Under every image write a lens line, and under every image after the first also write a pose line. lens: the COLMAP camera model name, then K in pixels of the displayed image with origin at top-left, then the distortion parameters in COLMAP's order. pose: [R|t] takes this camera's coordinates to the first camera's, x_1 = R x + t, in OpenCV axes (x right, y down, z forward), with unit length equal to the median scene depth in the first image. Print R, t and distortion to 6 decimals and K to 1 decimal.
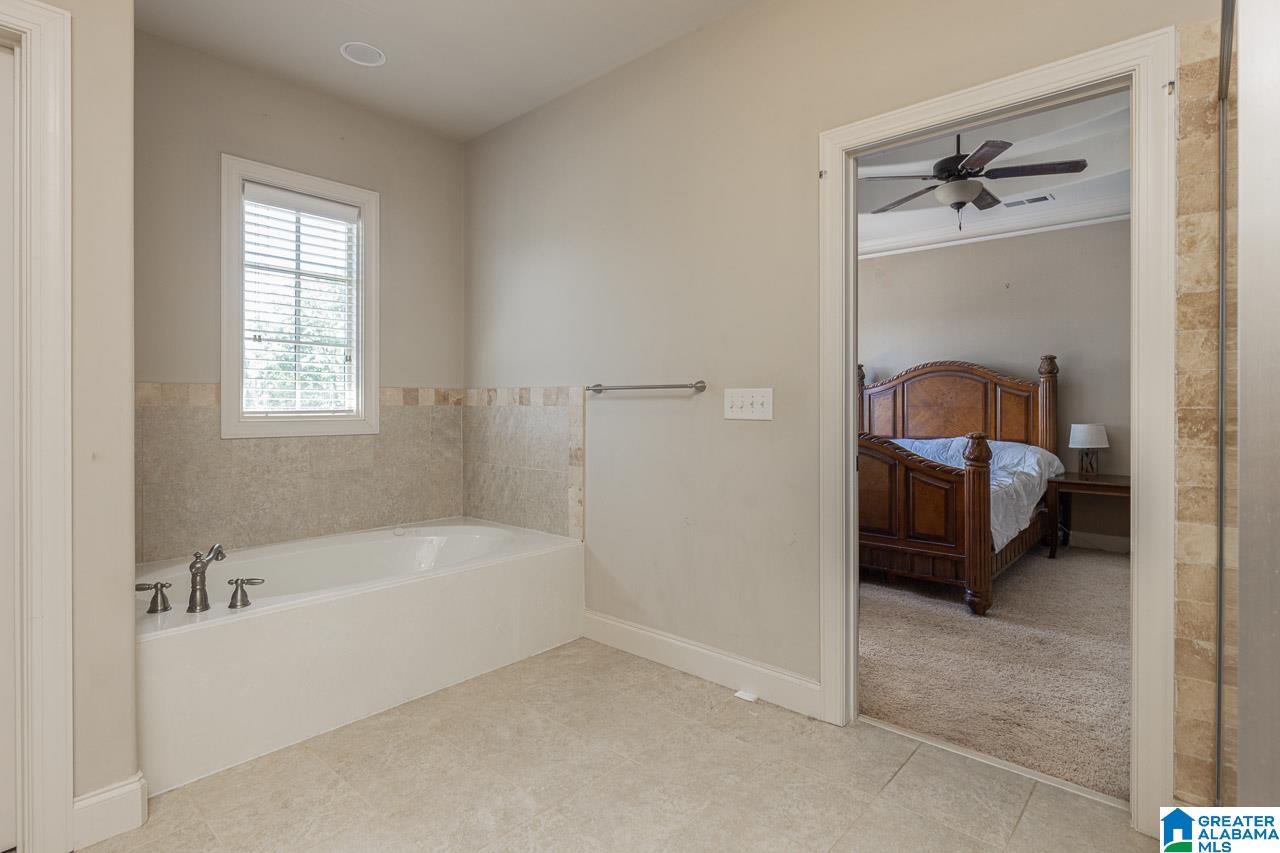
lens RADIAL K [[640.2, 0, 638.6], [0, 640.2, 419.3], [0, 0, 1]] dist [-0.000472, -0.000893]
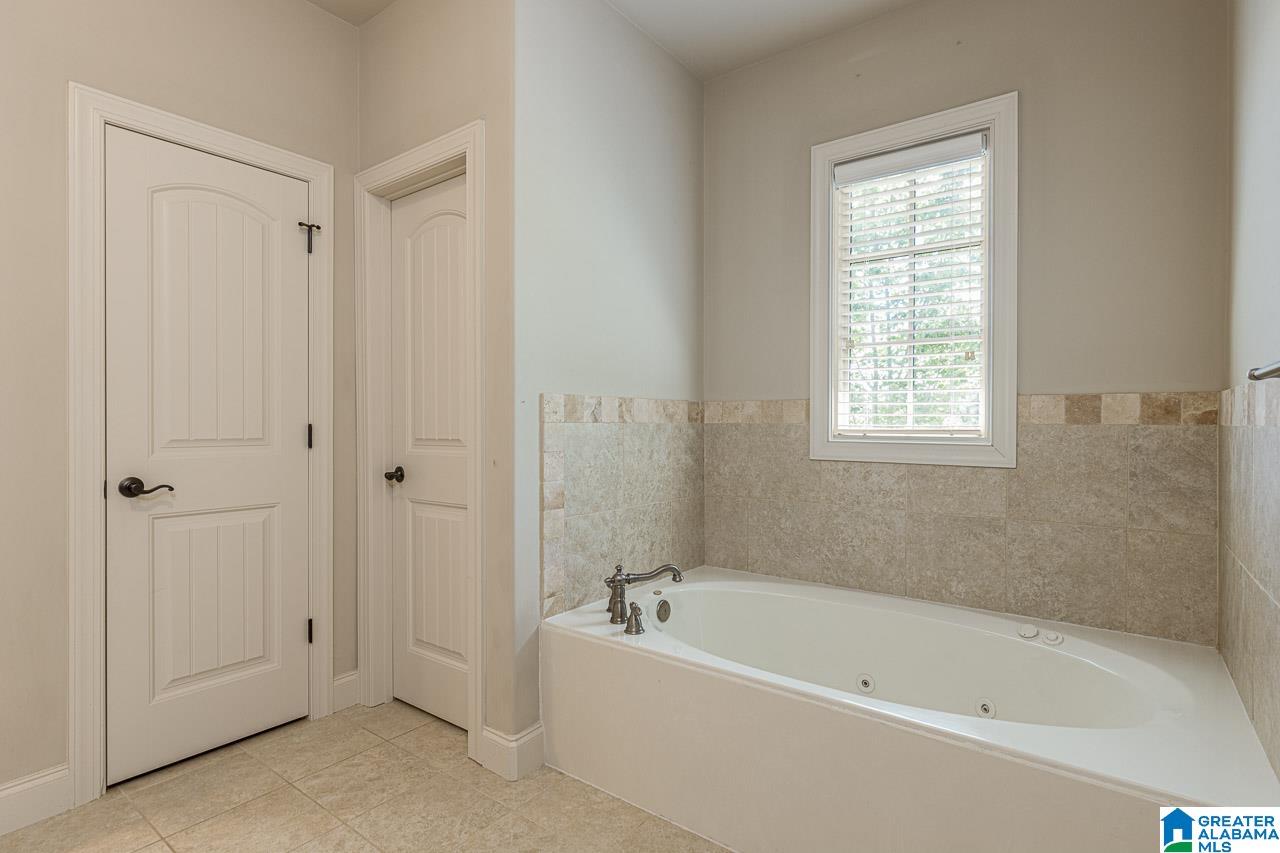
lens RADIAL K [[642.3, 0, 640.0], [0, 642.3, 426.5], [0, 0, 1]] dist [-0.000542, -0.000539]
pose [[0.070590, 0.010246, -0.997453, 0.194660], [-0.023844, 0.999679, 0.008581, -0.014587], [0.997220, 0.023178, 0.070811, 0.544492]]
